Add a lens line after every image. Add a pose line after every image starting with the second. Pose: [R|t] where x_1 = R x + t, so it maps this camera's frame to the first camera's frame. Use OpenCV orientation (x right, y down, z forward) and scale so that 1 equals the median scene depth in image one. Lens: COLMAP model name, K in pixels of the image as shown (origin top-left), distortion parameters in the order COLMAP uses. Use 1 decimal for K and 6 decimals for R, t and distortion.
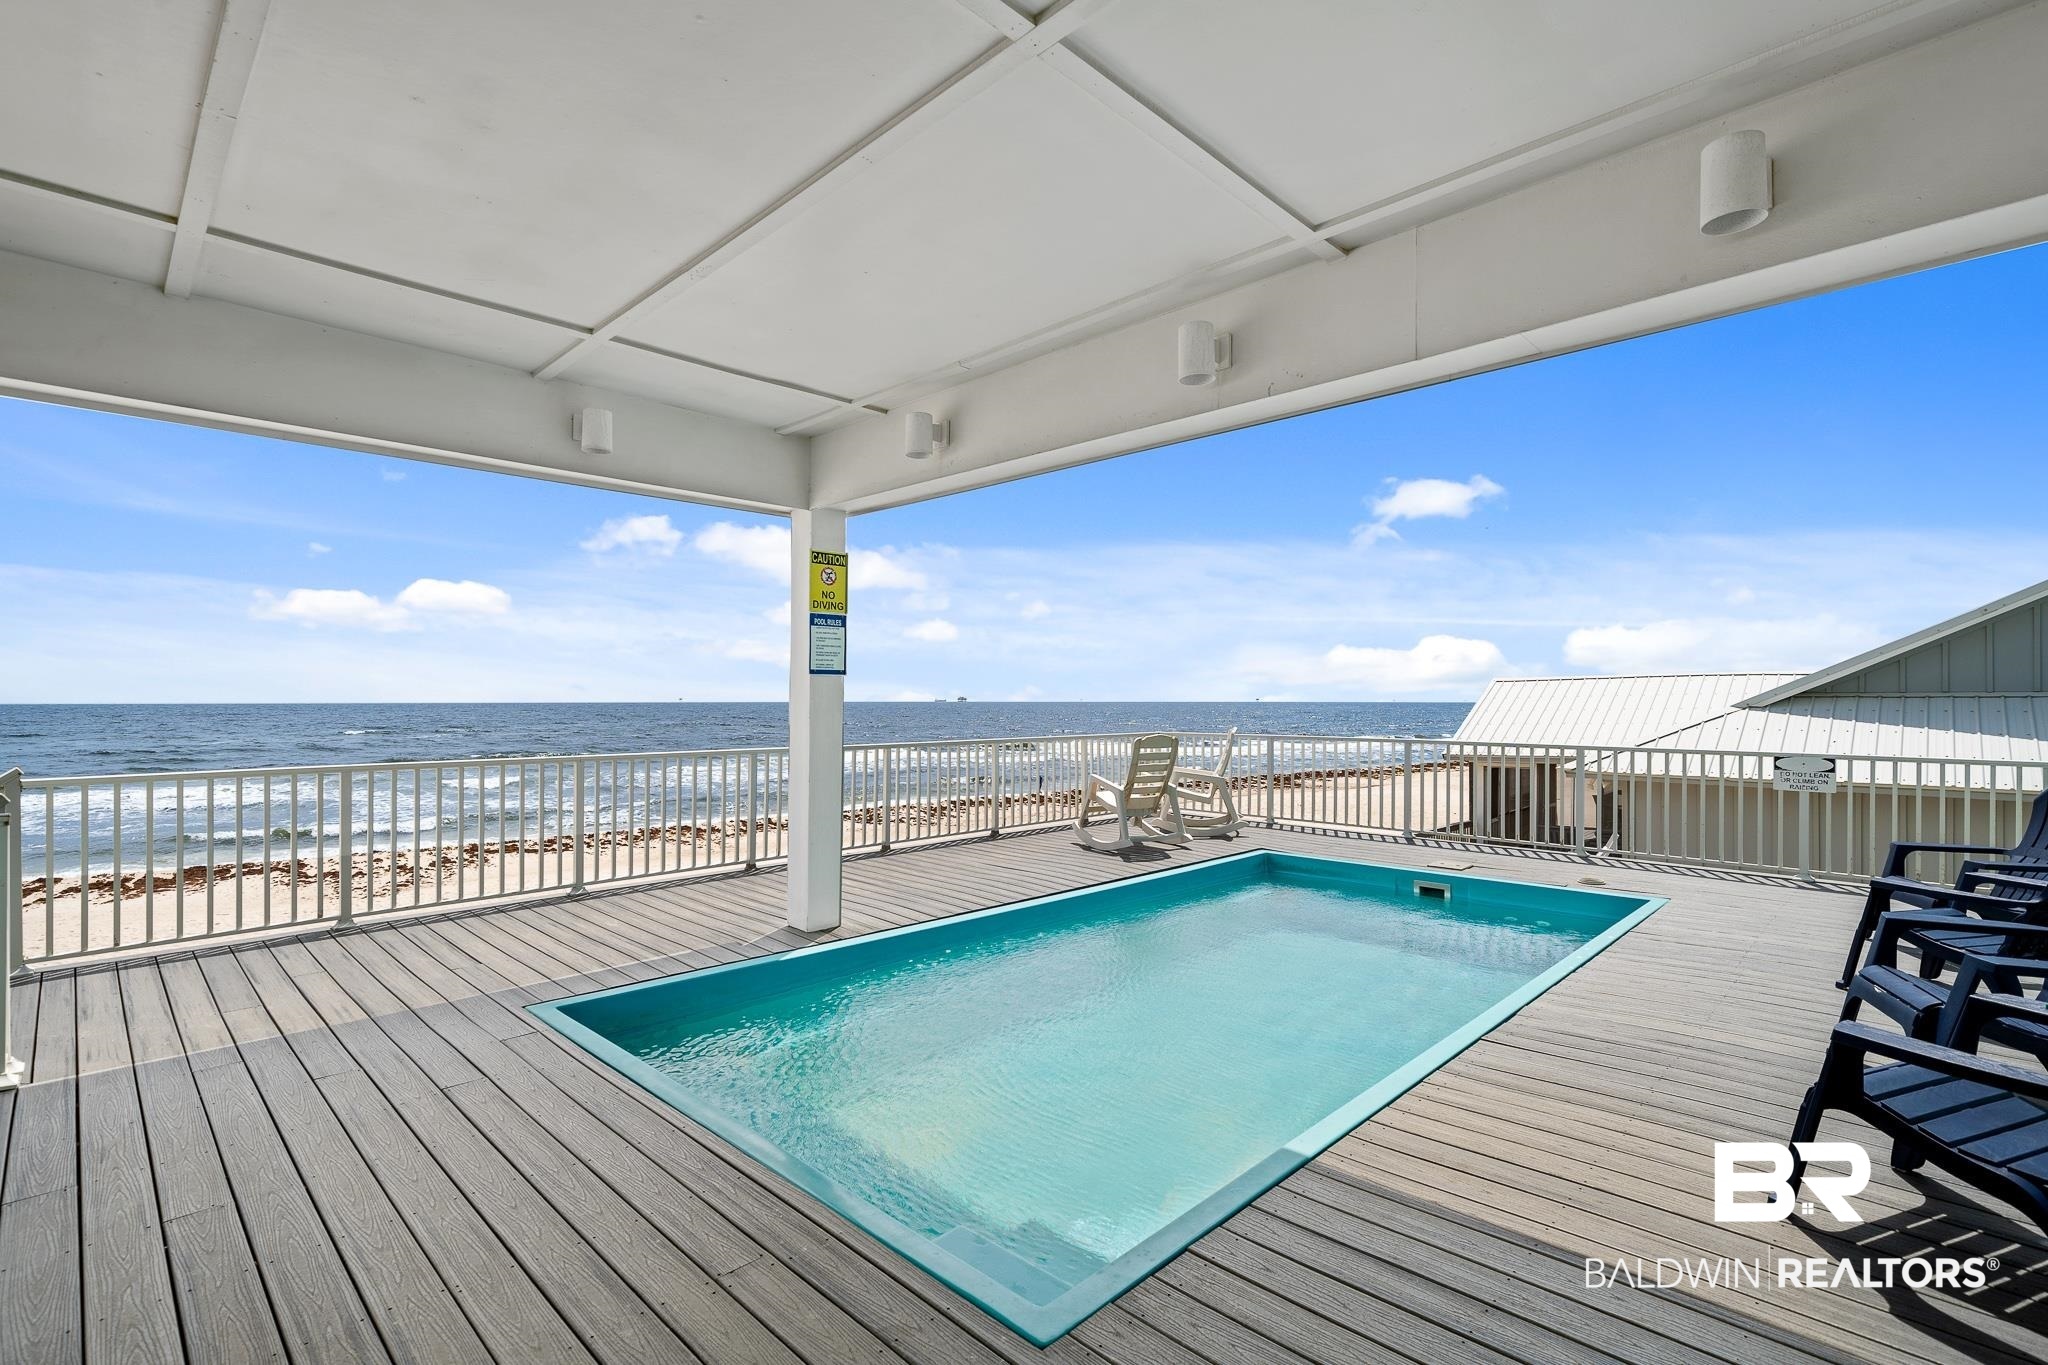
lens RADIAL K [[936.0, 0, 1006.1], [0, 936.0, 689.4], [0, 0, 1]] dist [0.003856, -0.001416]
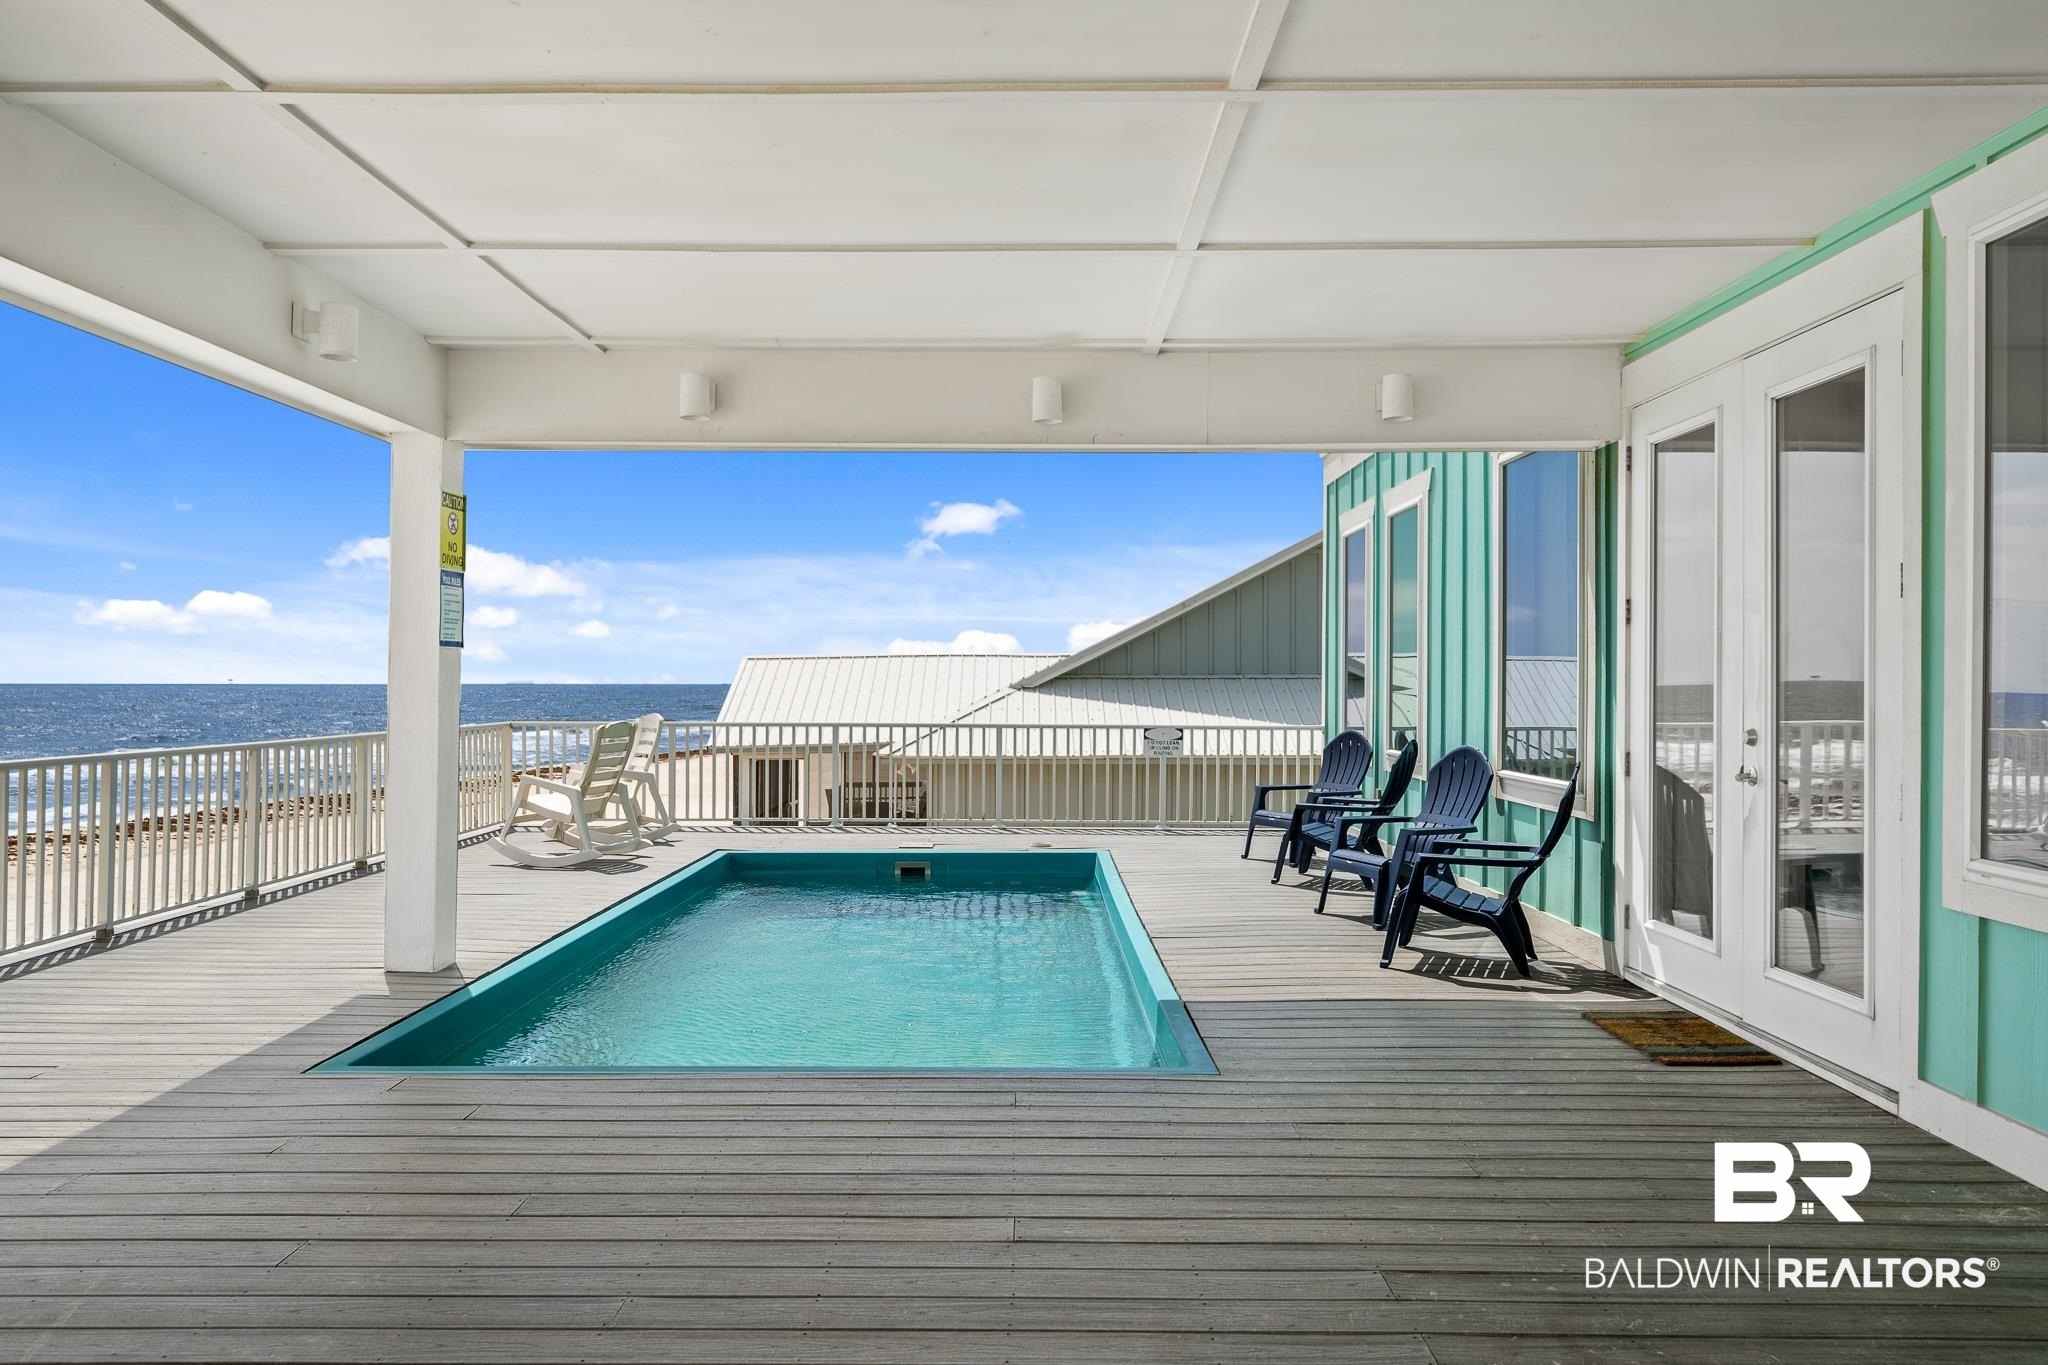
lens RADIAL K [[1360.7, 0, 1016.4], [0, 1360.7, 685.3], [0, 0, 1]] dist [-0.005429, -0.000665]
pose [[0.716925, 0.000175, 0.697150, -0.430700], [-0.011248, 0.999873, 0.011316, -0.001309], [-0.697060, -0.015955, 0.716836, -0.107097]]
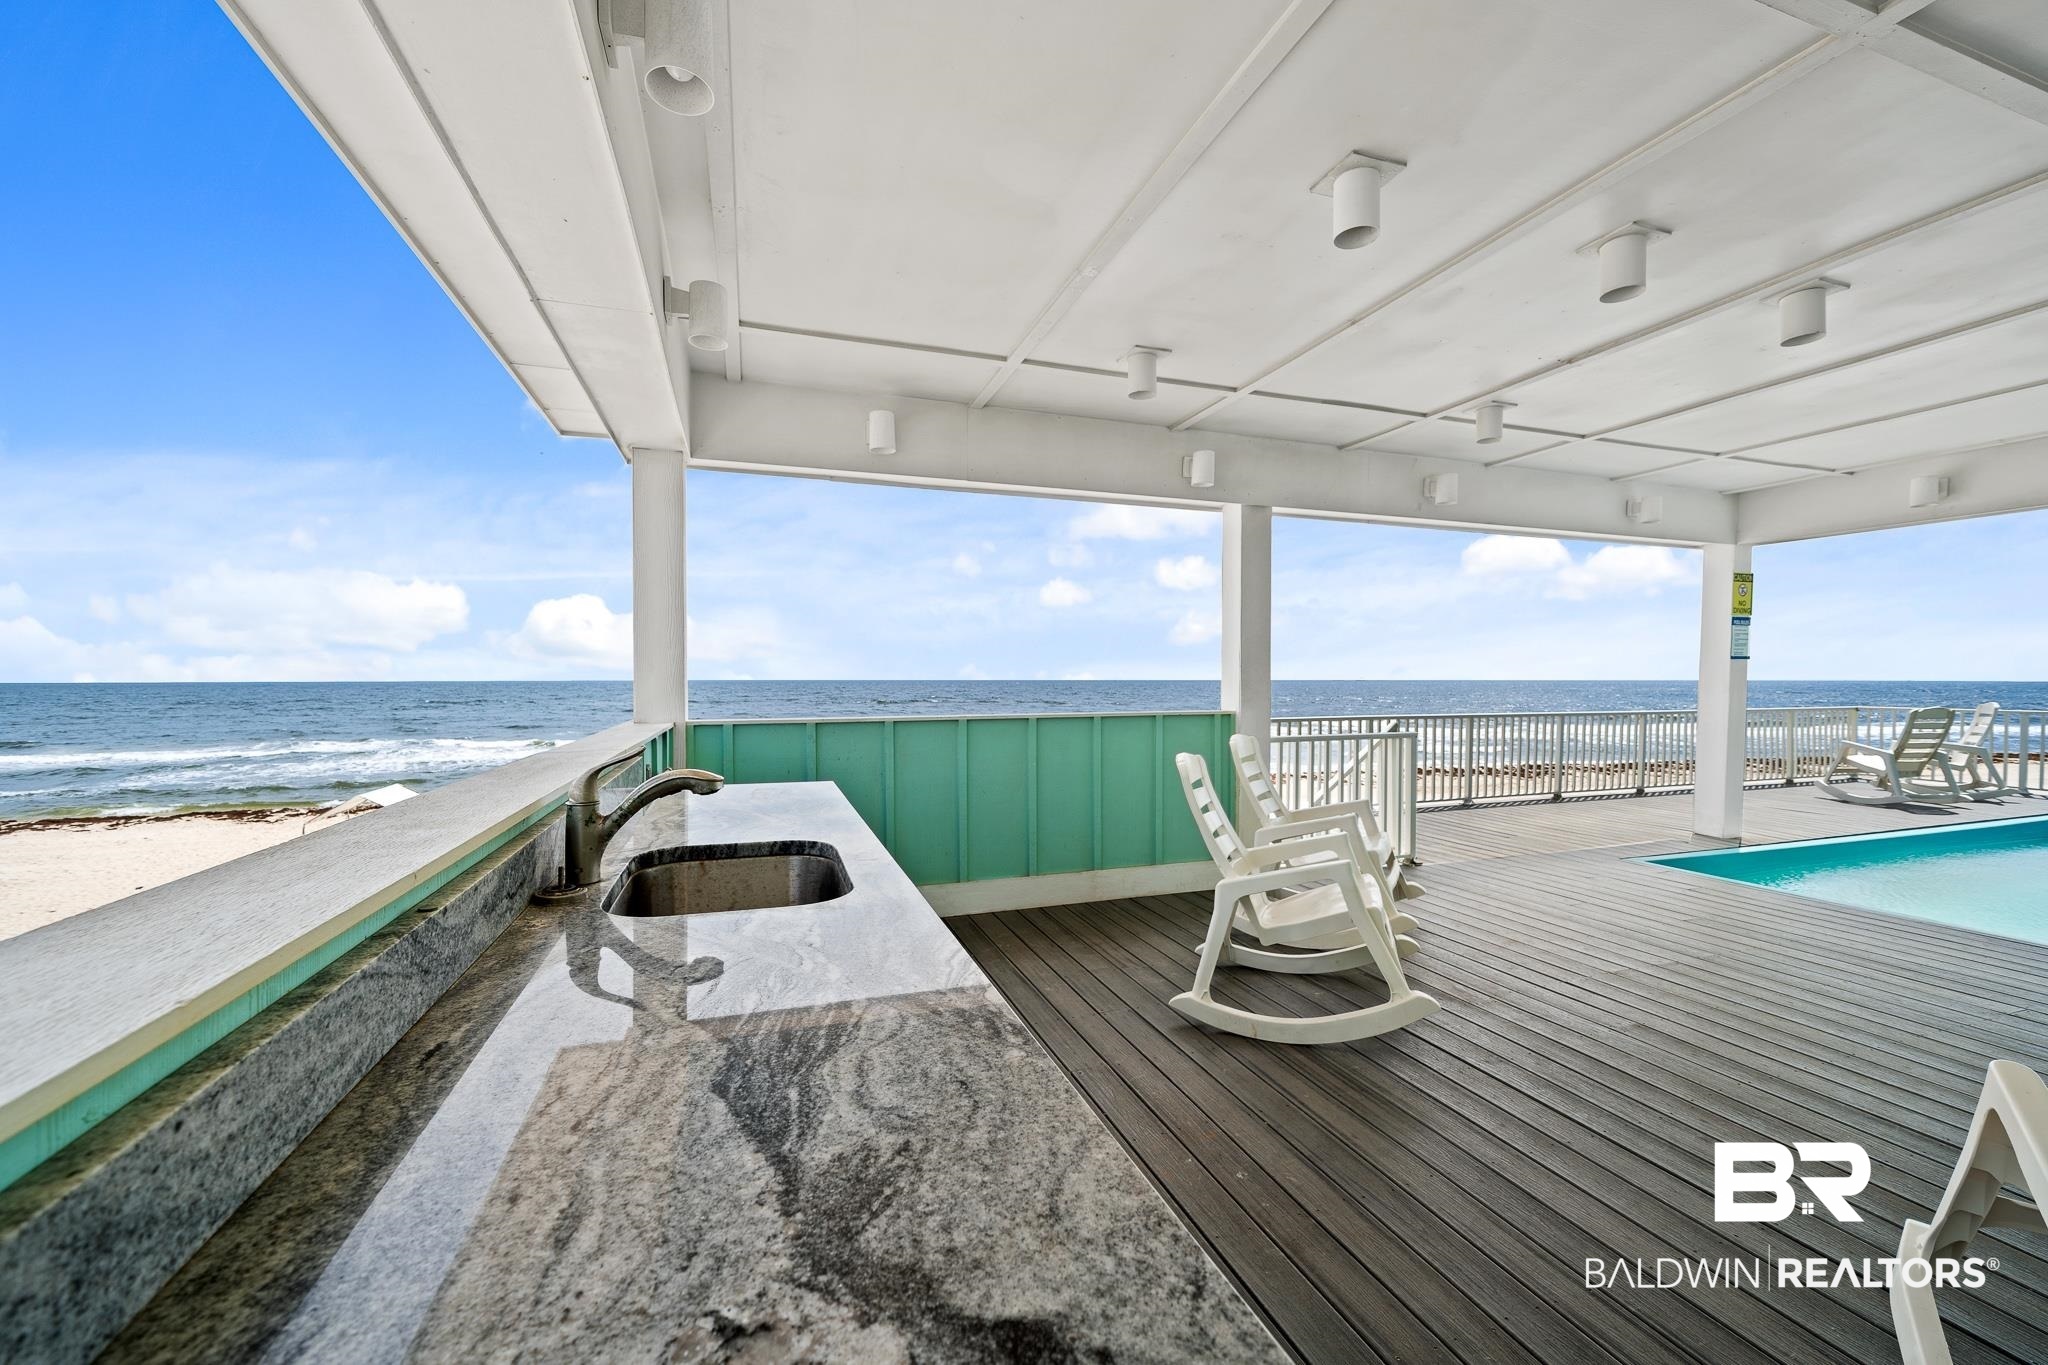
lens RADIAL K [[823.3, 0, 1030.2], [0, 823.3, 710.2], [0, 0, 1]] dist [-0.001256, -0.000091]
pose [[0.902309, 0.016996, -0.430755, -0.412976], [0.004960, 0.998747, 0.049797, -0.004216], [0.431062, -0.047069, 0.901094, -0.395927]]
